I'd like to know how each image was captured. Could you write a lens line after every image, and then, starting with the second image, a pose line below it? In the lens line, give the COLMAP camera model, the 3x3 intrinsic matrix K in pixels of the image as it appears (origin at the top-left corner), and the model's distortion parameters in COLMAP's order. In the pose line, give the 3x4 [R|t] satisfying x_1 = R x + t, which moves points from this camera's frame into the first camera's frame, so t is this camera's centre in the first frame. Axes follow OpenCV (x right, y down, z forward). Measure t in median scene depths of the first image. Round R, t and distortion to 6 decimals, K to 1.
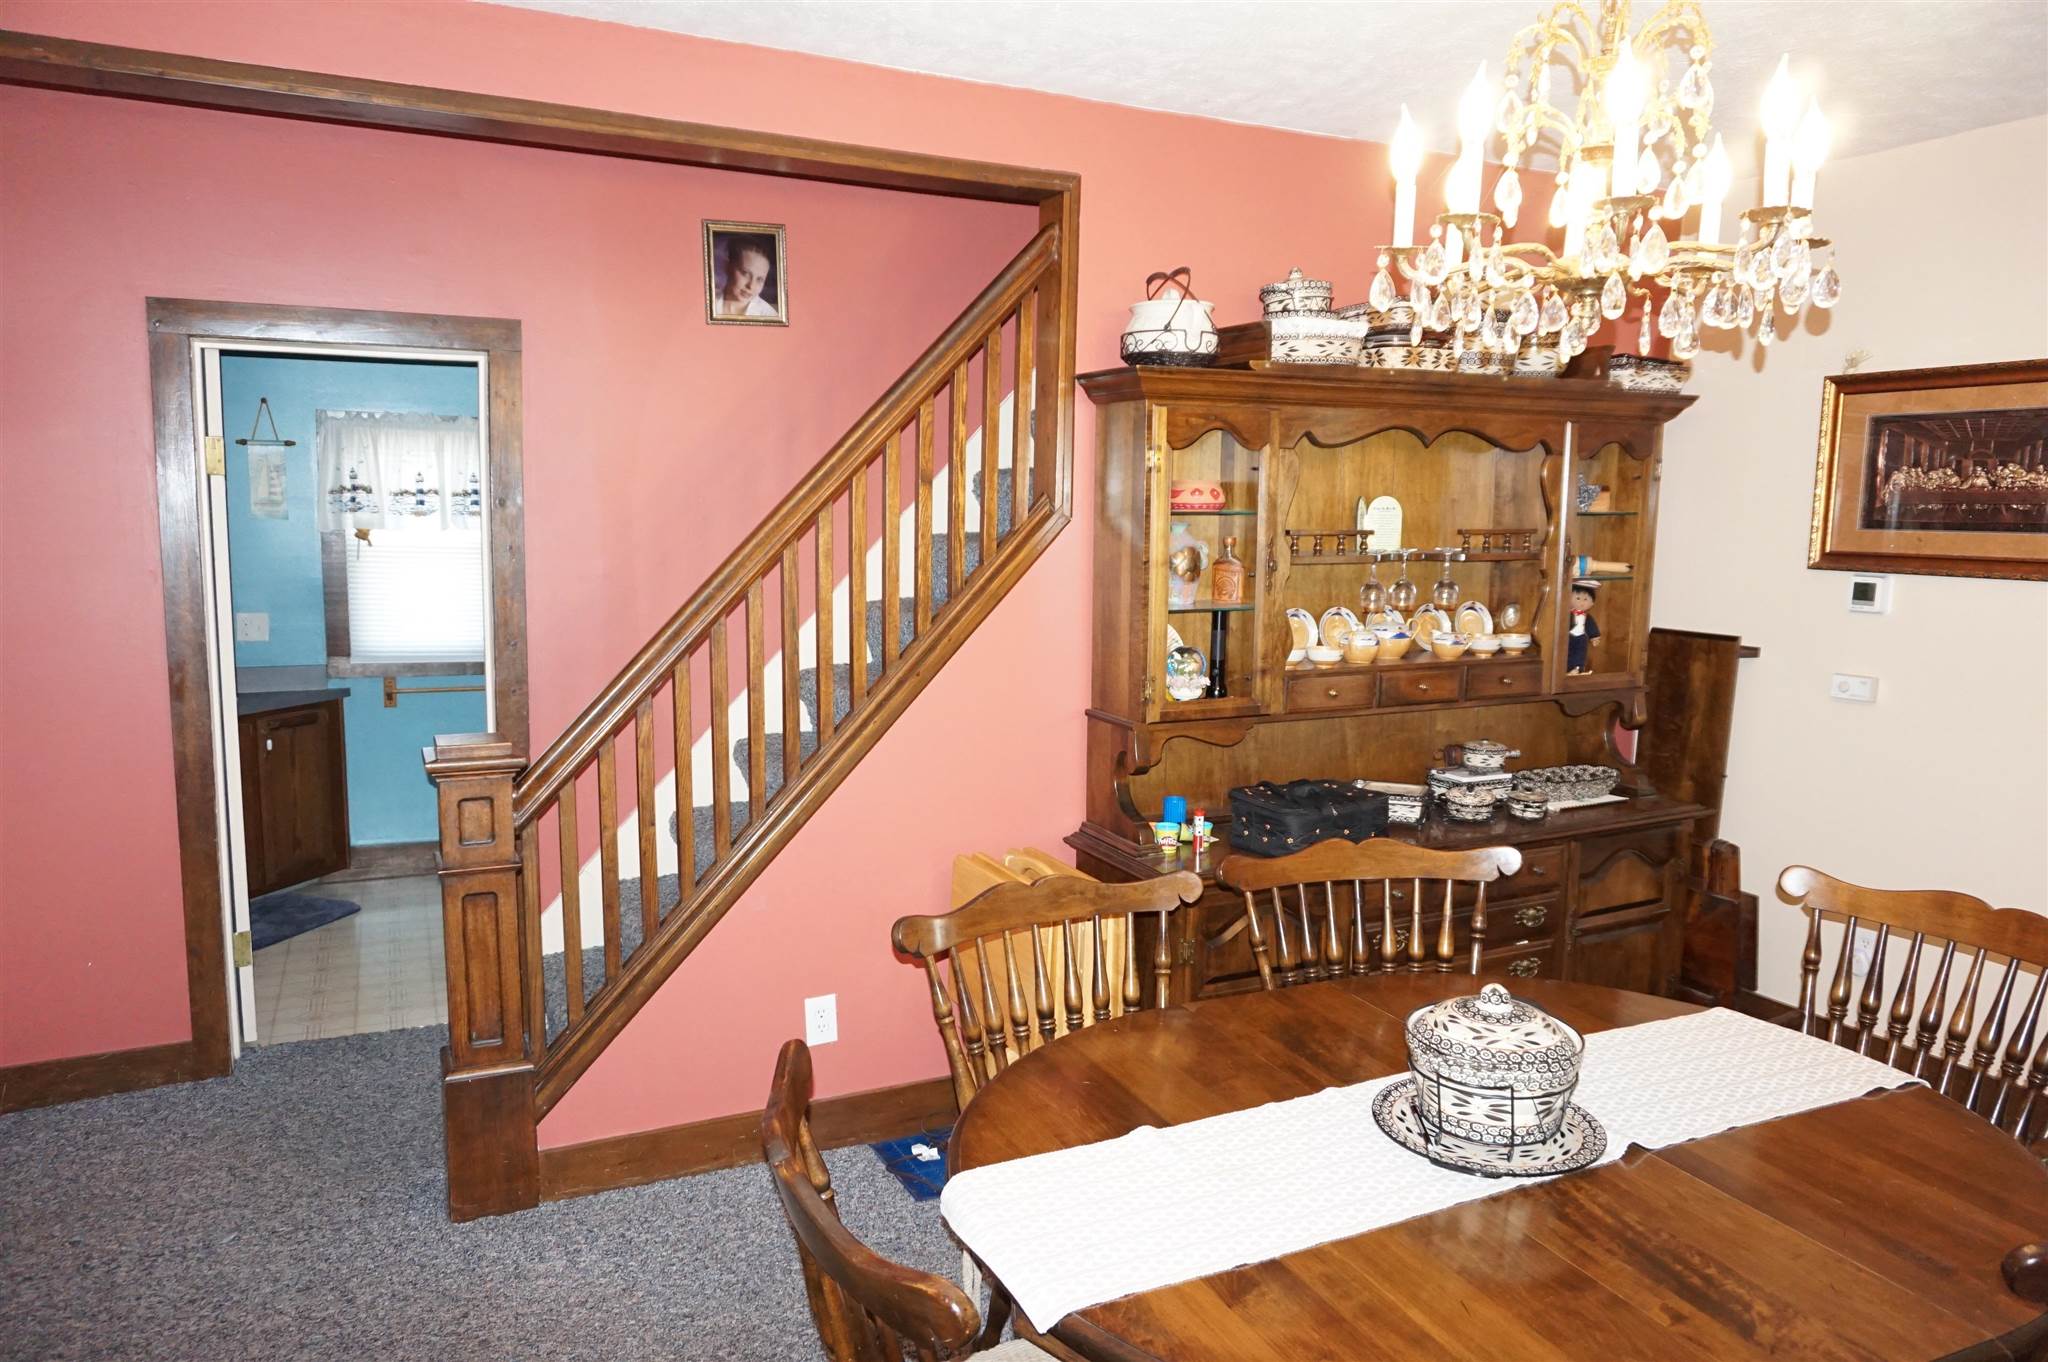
lens RADIAL K [[1378.8, 0, 996.6], [0, 1378.8, 680.8], [0, 0, 1]] dist [-0.044078, 0.030457]
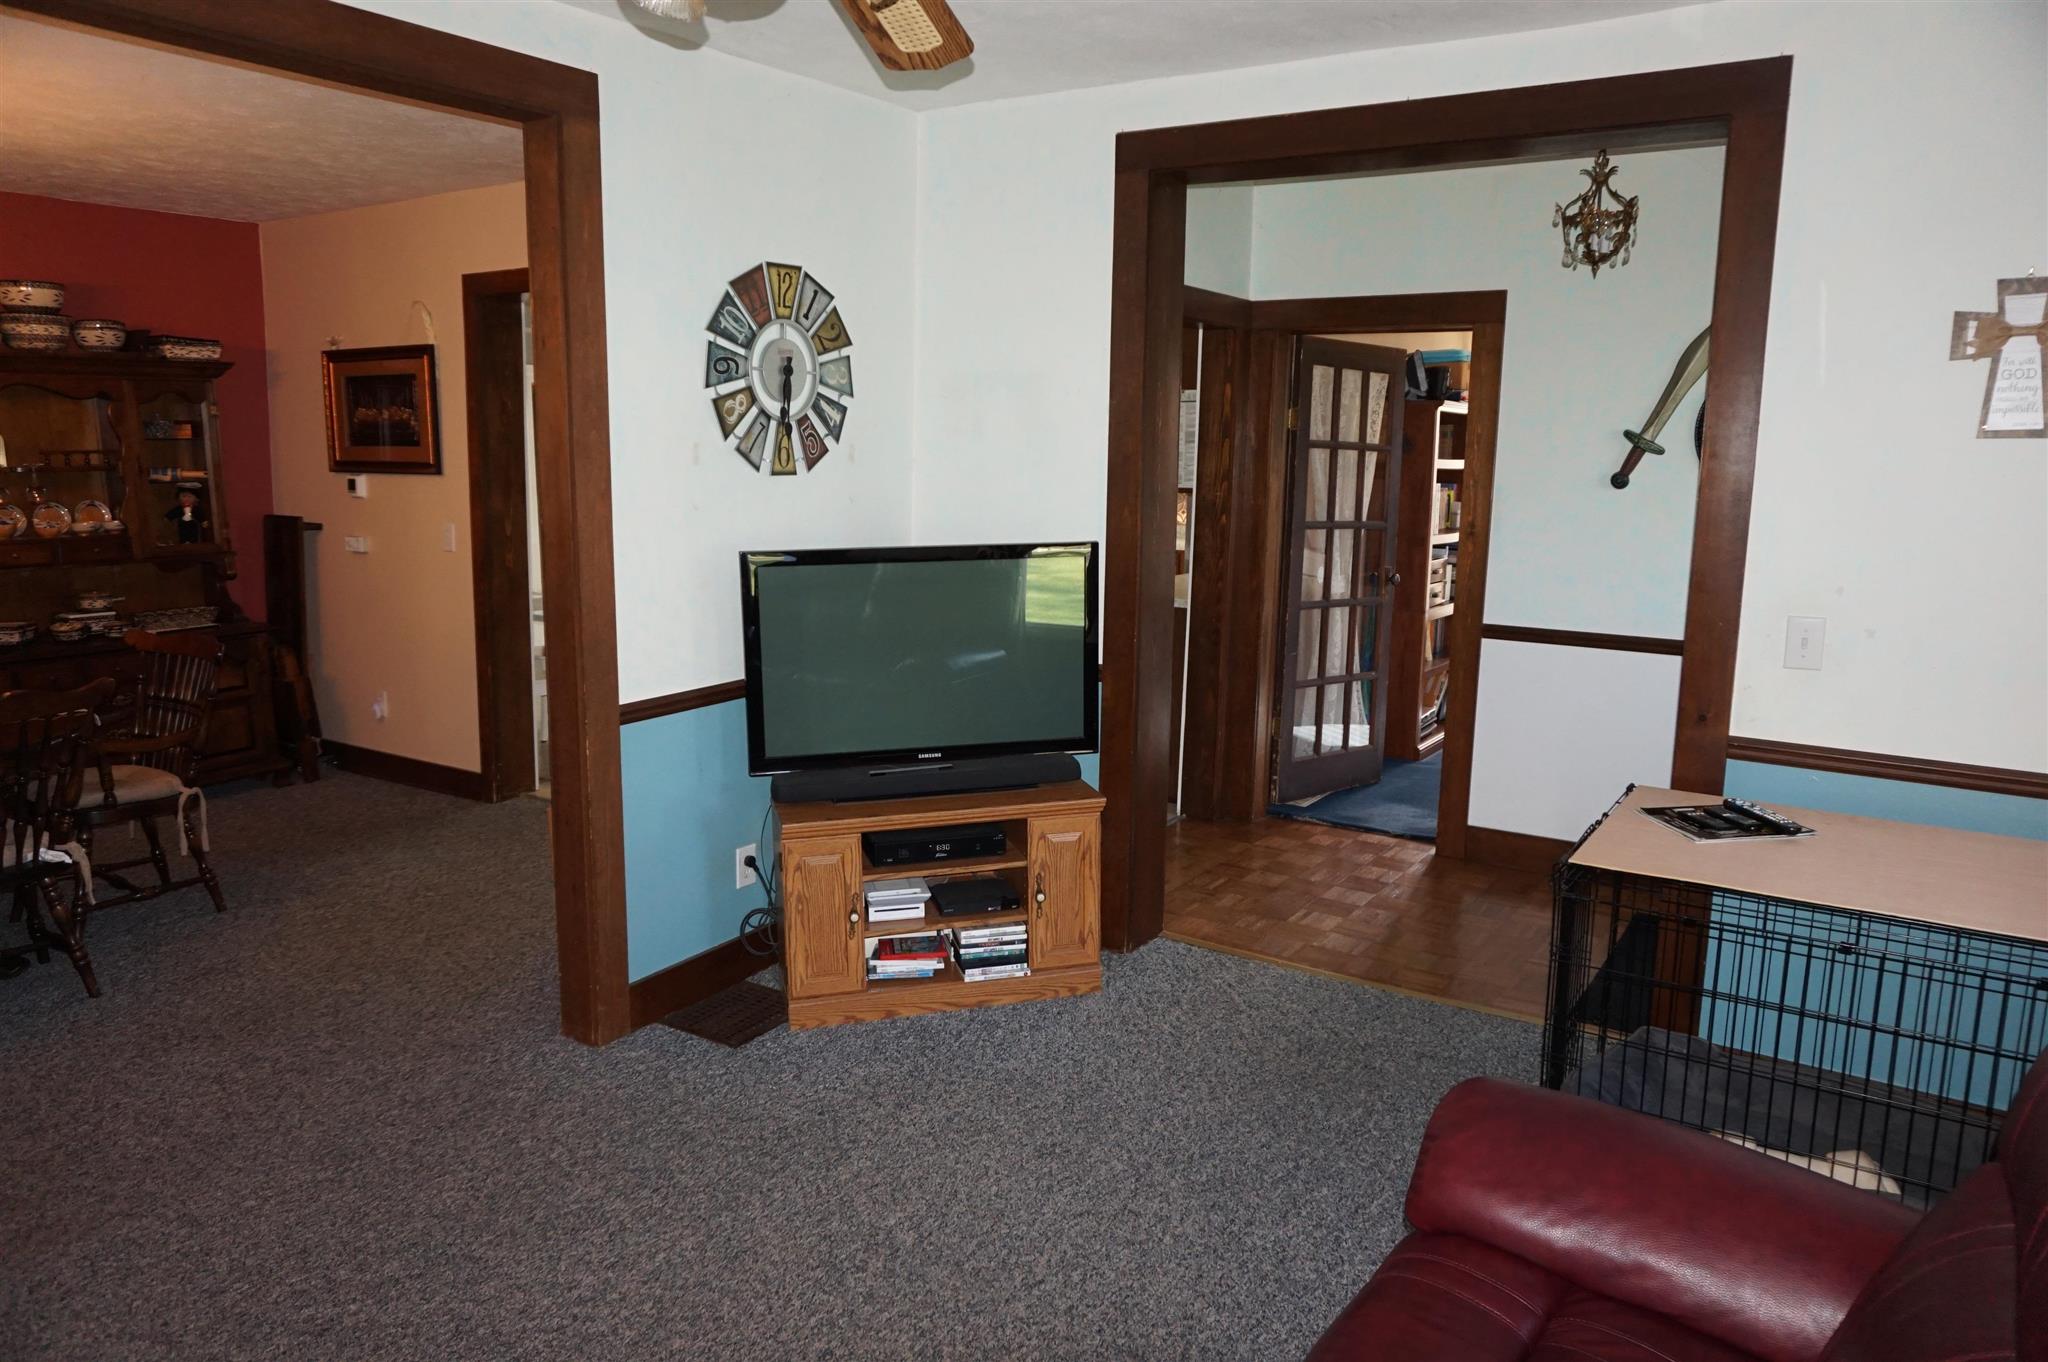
lens RADIAL K [[1378.8, 0, 1028.2], [0, 1378.8, 674.9], [0, 0, 1]] dist [-0.044078, 0.030457]
pose [[0.876543, -0.089260, 0.472974, 0.559130], [0.066939, 0.995712, 0.063855, 0.112194], [-0.476646, -0.024311, 0.878759, -0.838635]]
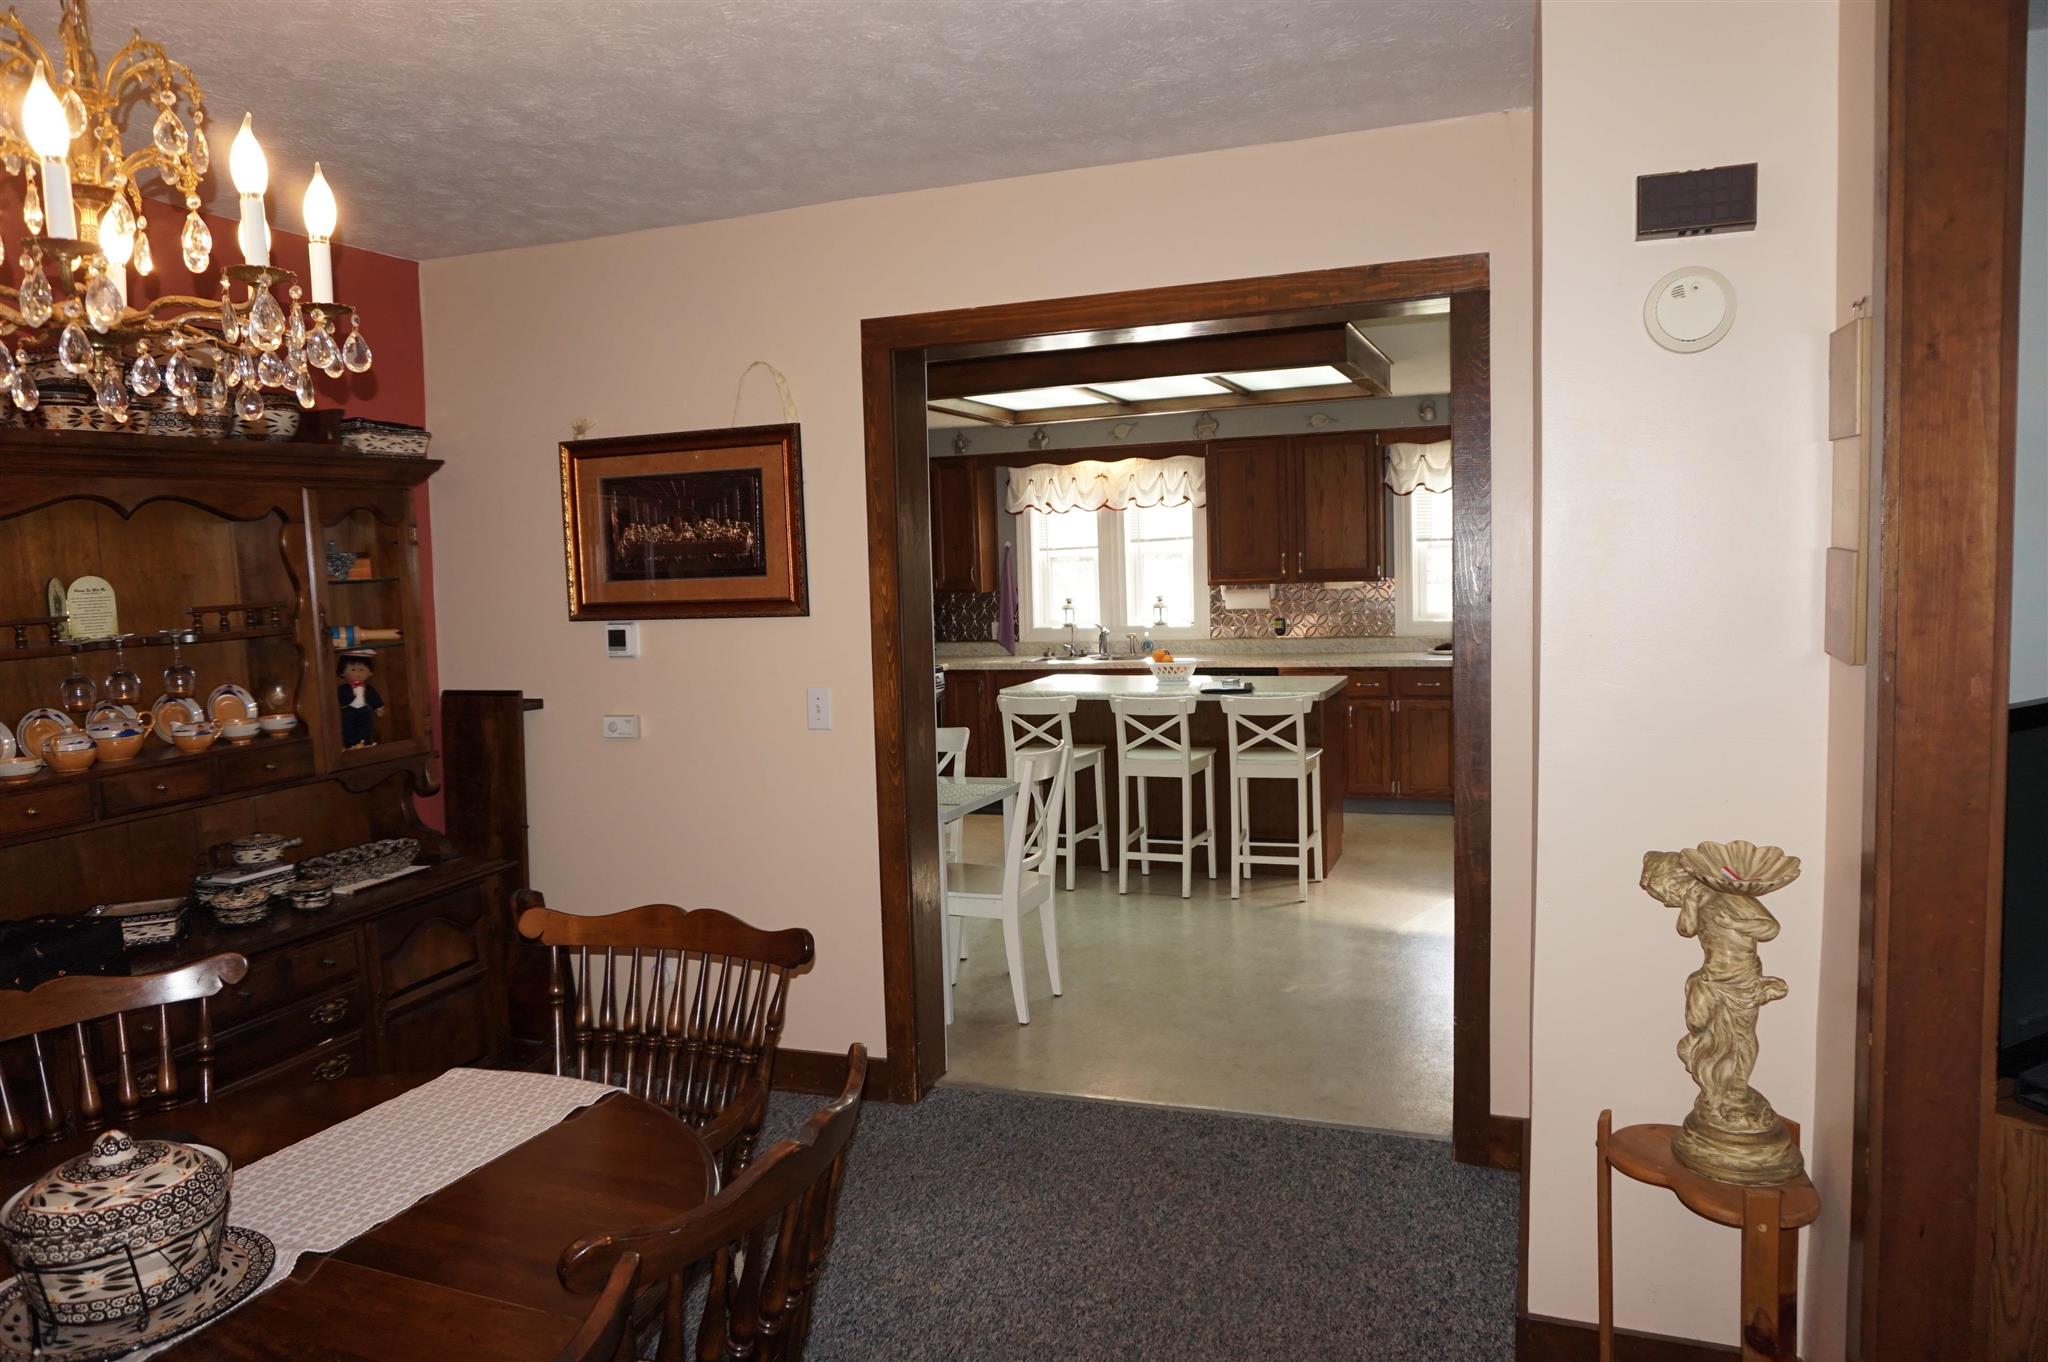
lens RADIAL K [[1378.8, 0, 1026.3], [0, 1378.8, 690.7], [0, 0, 1]] dist [-0.044078, 0.030457]
pose [[0.724561, -0.106657, 0.680907, 0.121693], [0.133879, 0.990916, 0.012755, 0.006043], [-0.676082, 0.081917, 0.732258, -0.024794]]
